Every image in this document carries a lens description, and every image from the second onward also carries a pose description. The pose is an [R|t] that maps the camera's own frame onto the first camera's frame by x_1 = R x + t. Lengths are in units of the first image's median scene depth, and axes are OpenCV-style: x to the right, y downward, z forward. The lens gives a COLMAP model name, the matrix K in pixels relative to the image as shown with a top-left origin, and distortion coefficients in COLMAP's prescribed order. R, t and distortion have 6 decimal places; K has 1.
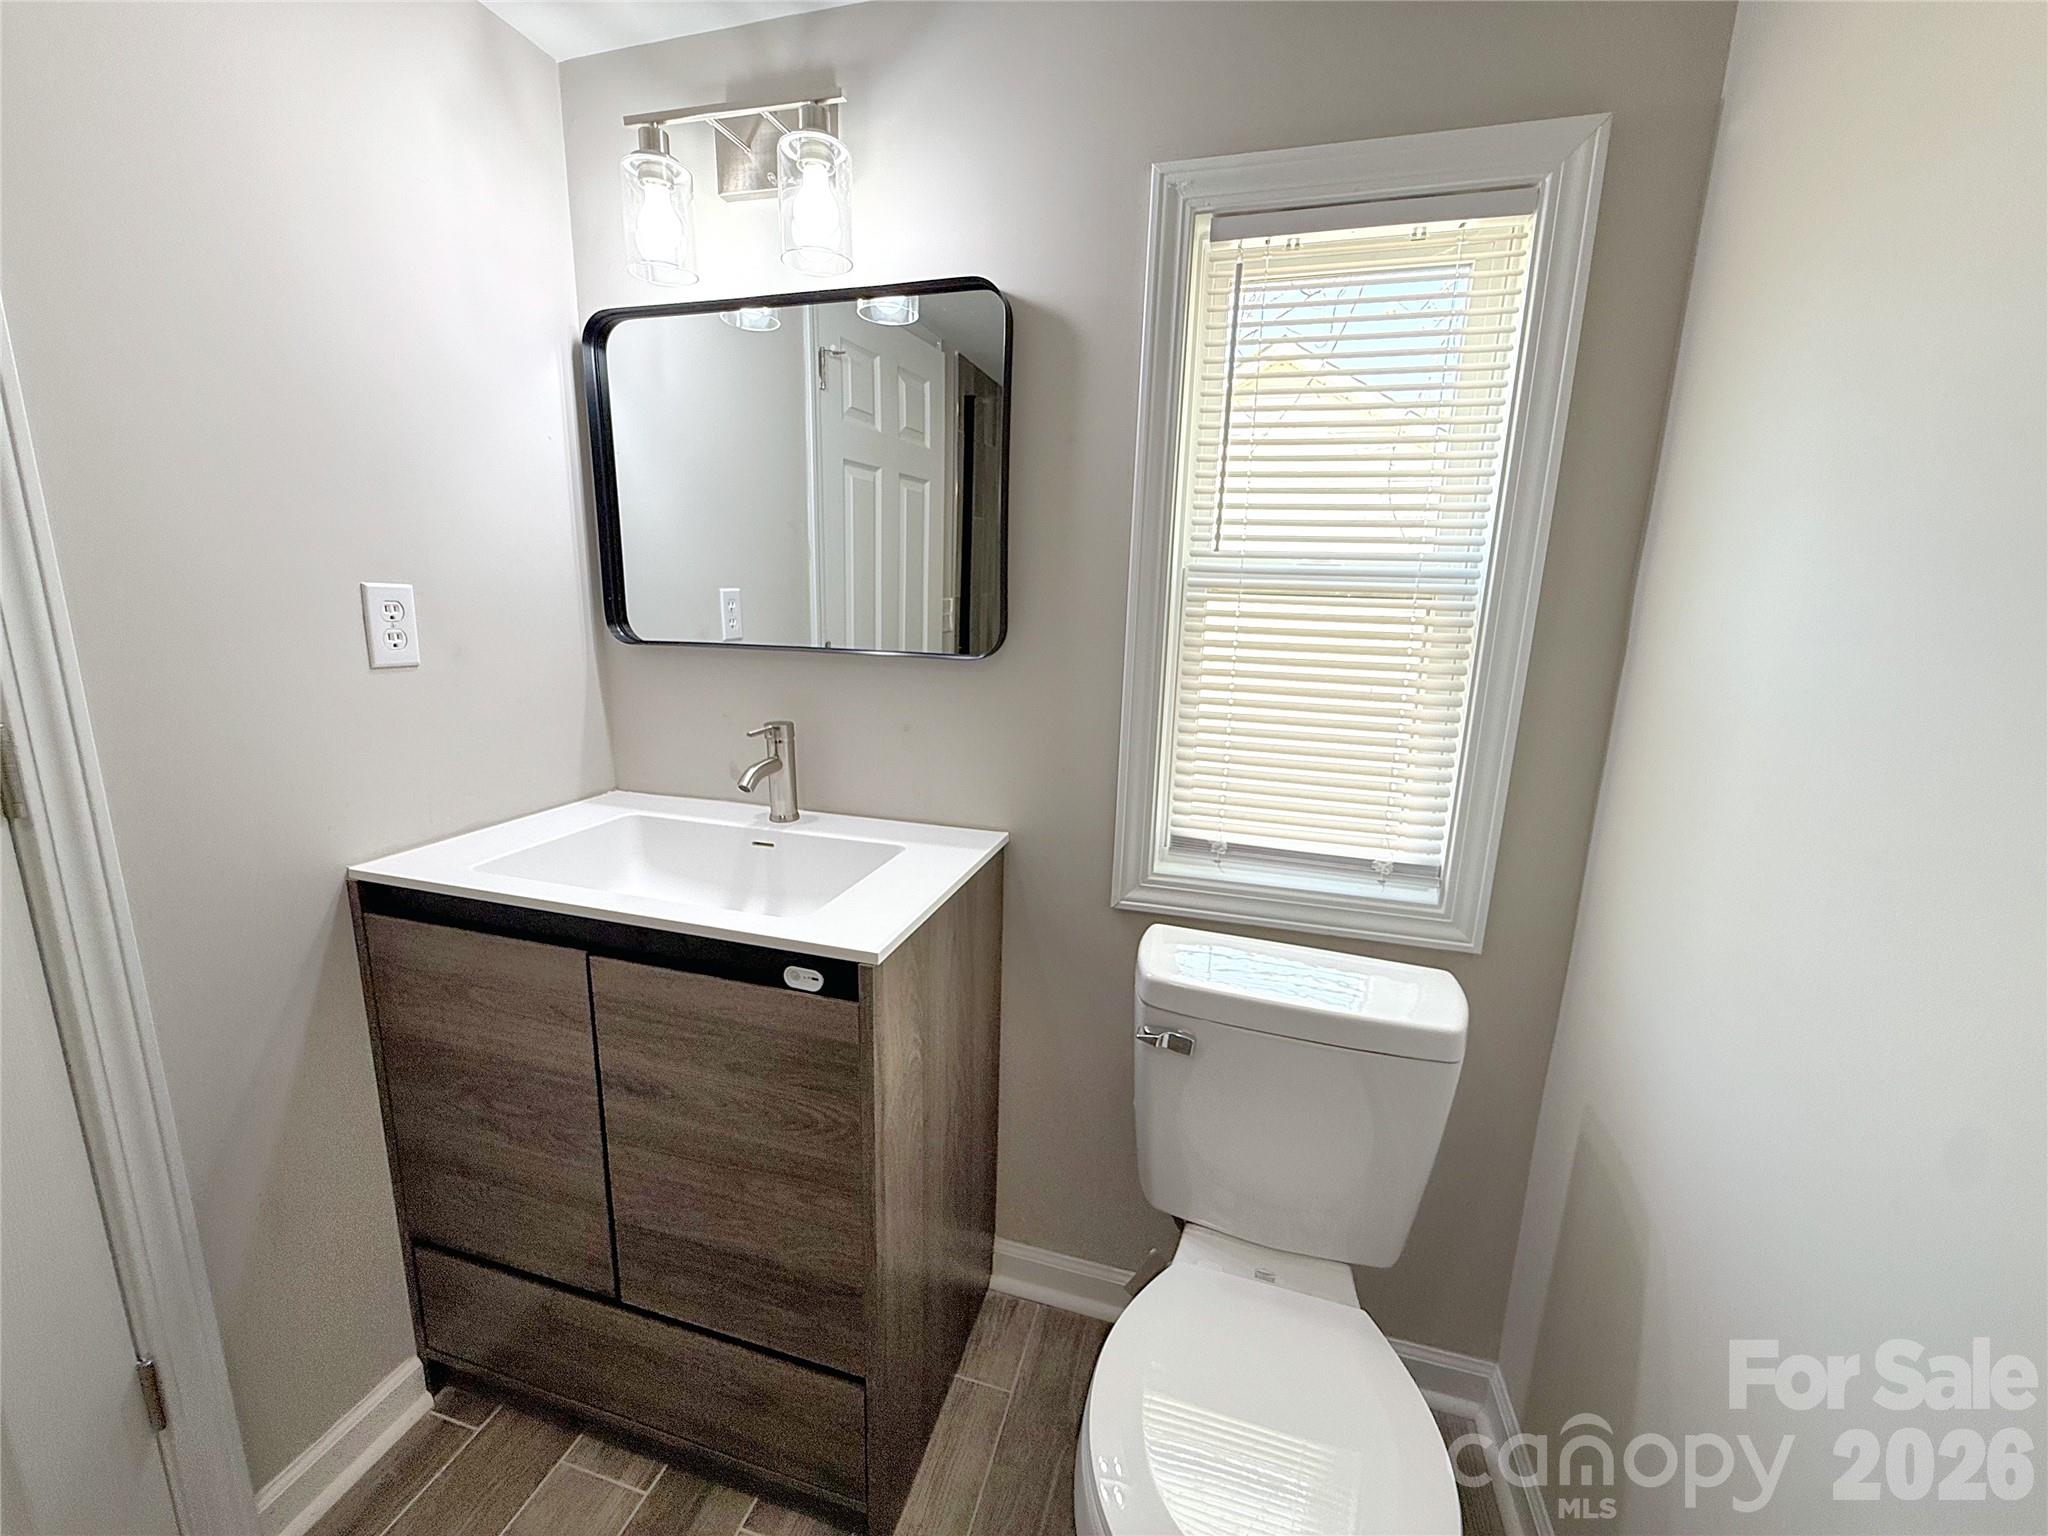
lens RADIAL K [[816.4, 0, 1025.6], [0, 816.4, 769.5], [0, 0, 1]] dist [-0.001112, 0.000475]
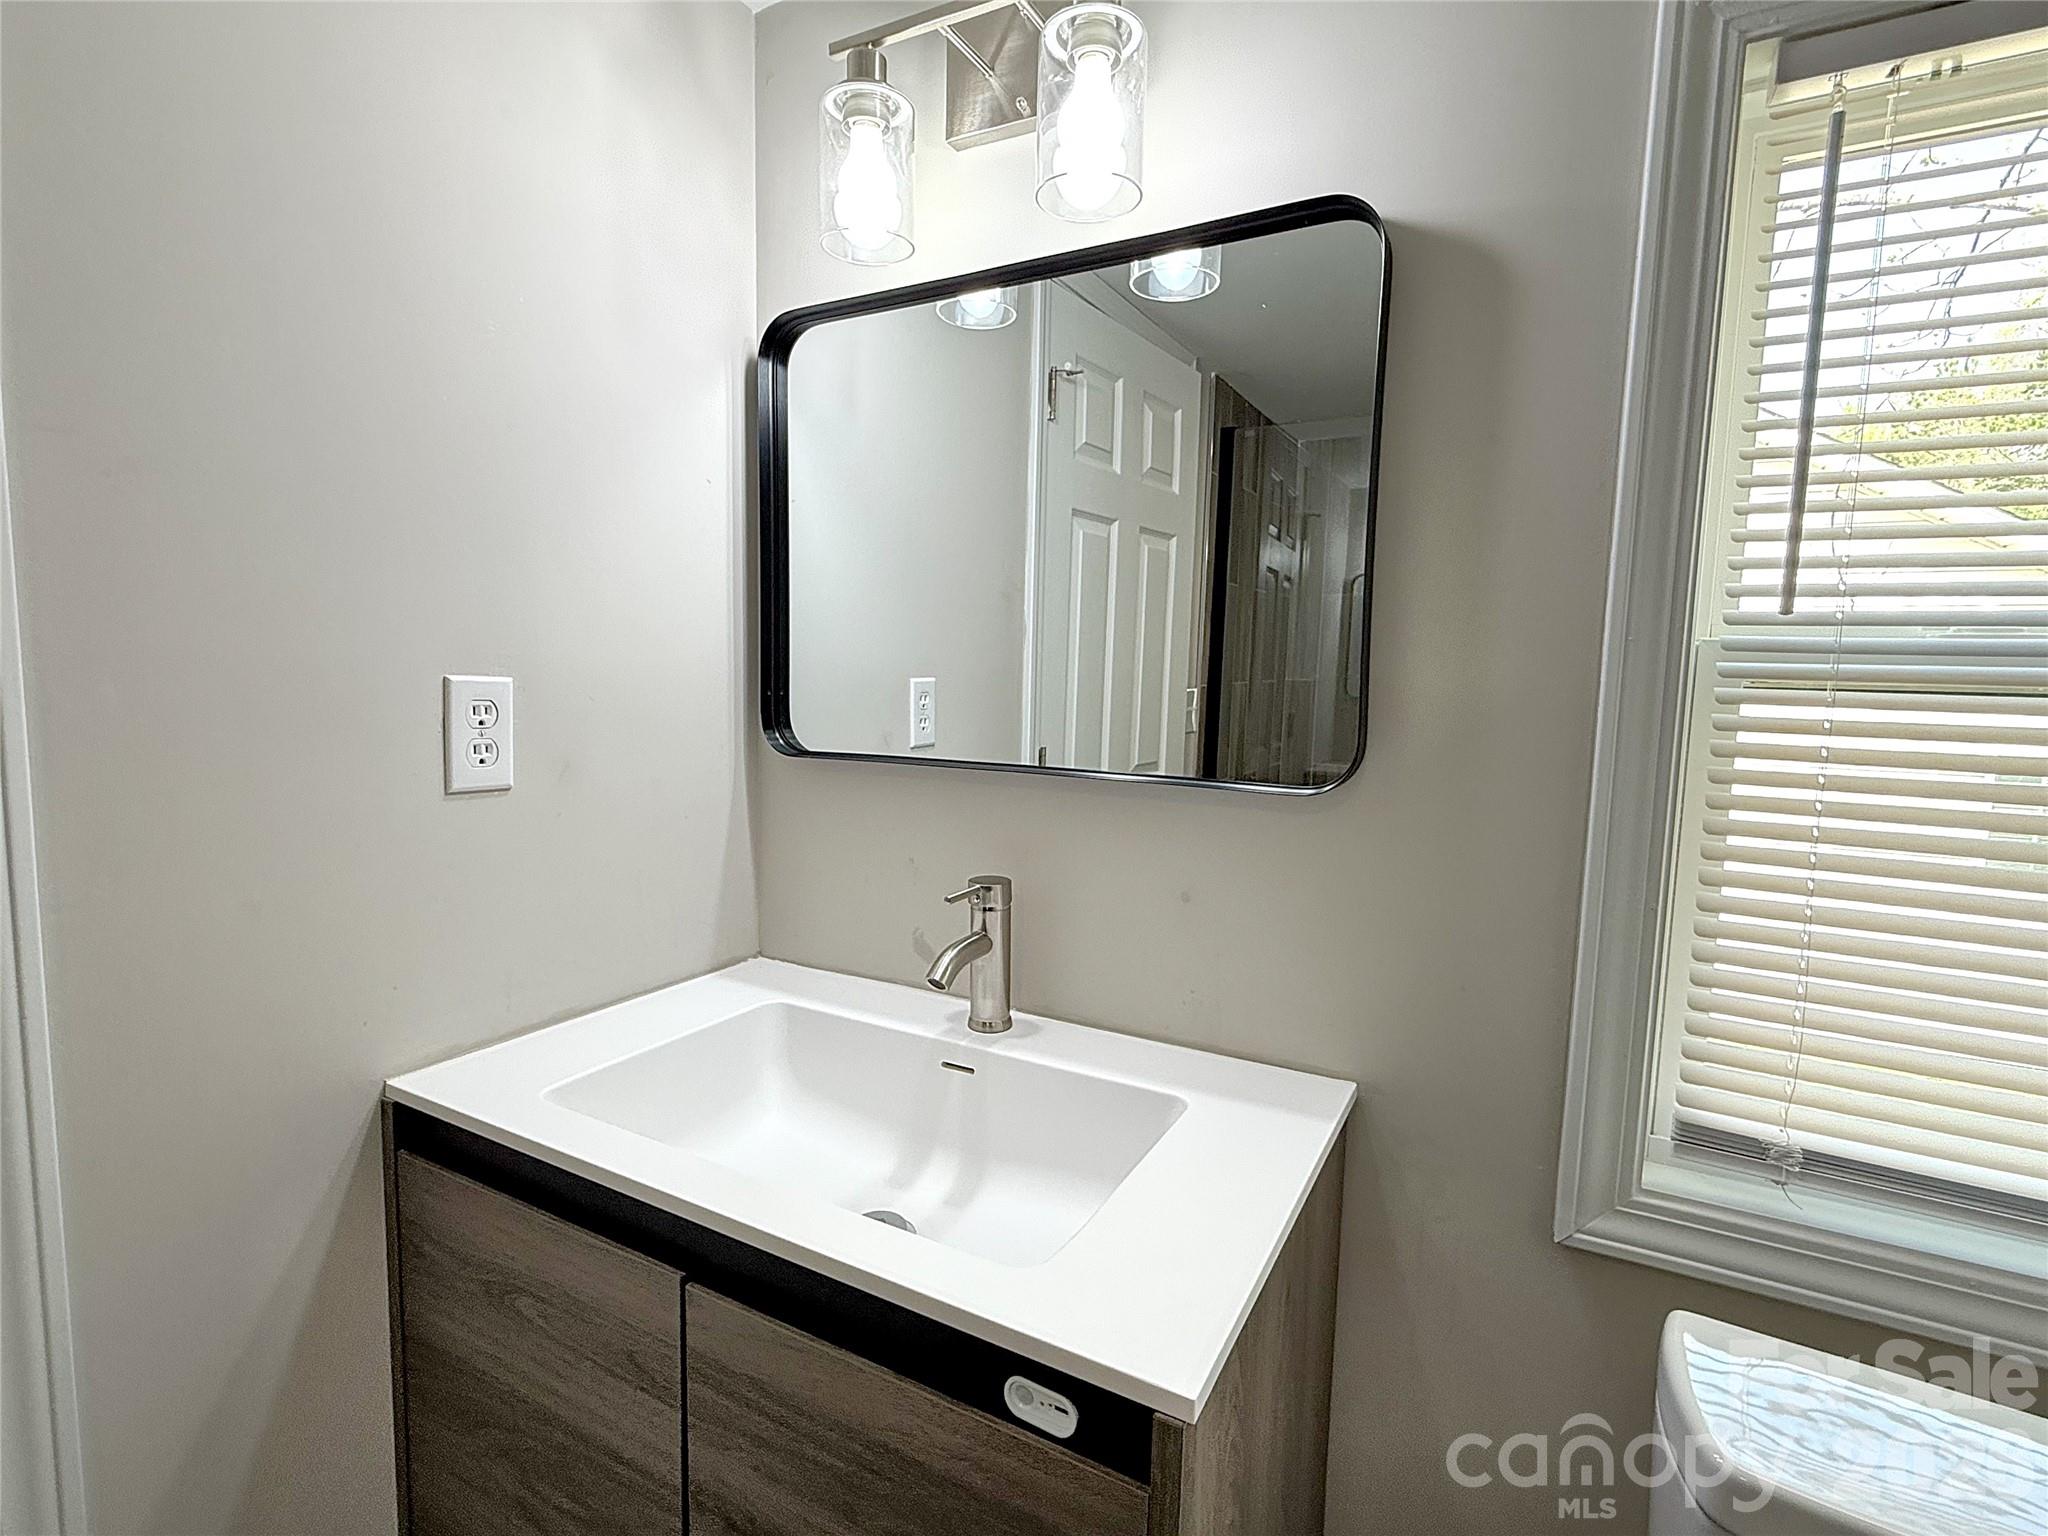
lens RADIAL K [[978.2, 0, 1038.4], [0, 978.2, 768.8], [0, 0, 1]] dist [0.003407, -0.000490]
pose [[0.978675, 0.016477, -0.204752, -0.110740], [-0.040749, 0.992541, -0.114902, -0.061321], [0.201331, 0.120796, 0.972046, 0.243729]]
